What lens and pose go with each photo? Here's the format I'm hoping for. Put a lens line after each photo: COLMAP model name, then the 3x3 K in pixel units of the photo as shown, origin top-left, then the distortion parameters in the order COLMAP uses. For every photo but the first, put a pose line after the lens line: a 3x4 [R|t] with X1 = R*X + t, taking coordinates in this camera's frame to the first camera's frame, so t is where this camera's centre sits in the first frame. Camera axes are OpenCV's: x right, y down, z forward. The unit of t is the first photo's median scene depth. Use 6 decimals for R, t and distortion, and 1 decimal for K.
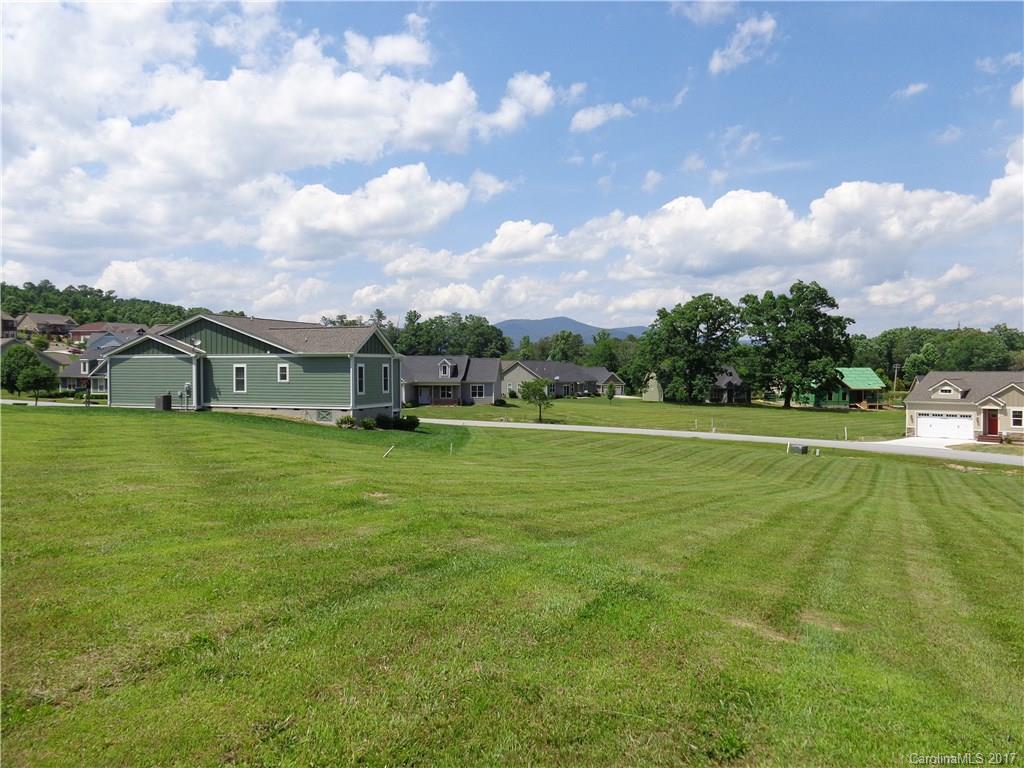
lens RADIAL K [[761.8, 0, 513.0], [0, 761.8, 380.3], [0, 0, 1]] dist [-0.005578, 0.008144]
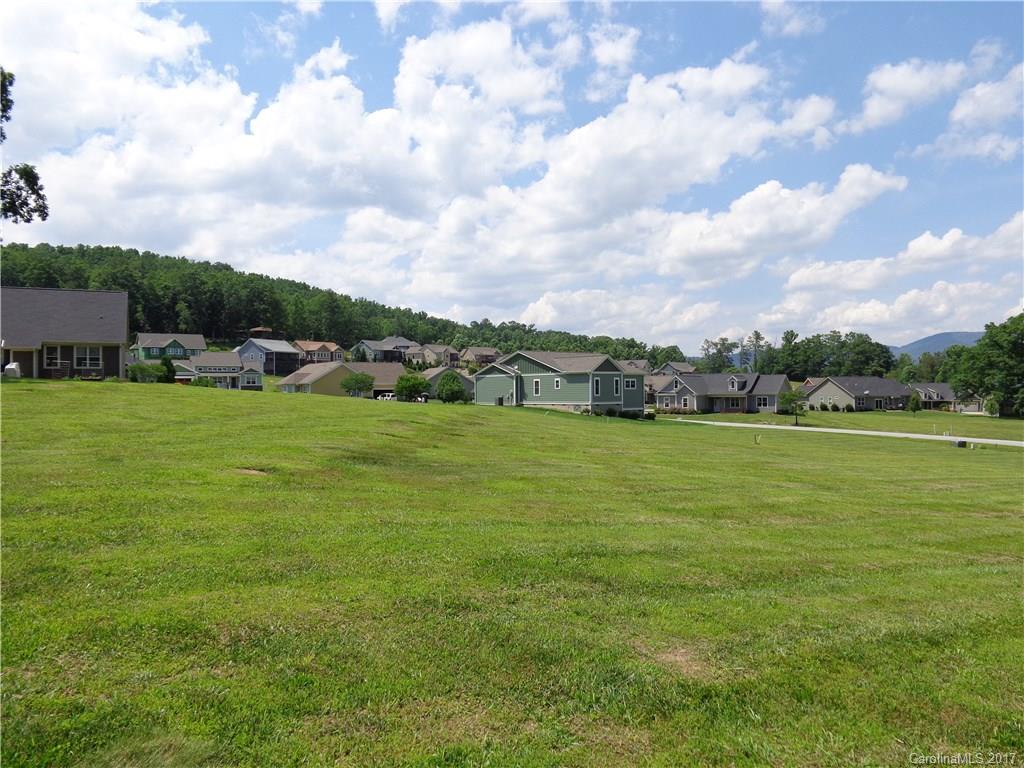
lens RADIAL K [[761.8, 0, 517.2], [0, 761.8, 381.4], [0, 0, 1]] dist [-0.005578, 0.008144]
pose [[0.868974, -0.012406, -0.494701, 0.166548], [-0.000847, 0.999647, -0.026556, 0.010903], [0.494856, 0.023495, 0.868657, -0.190604]]
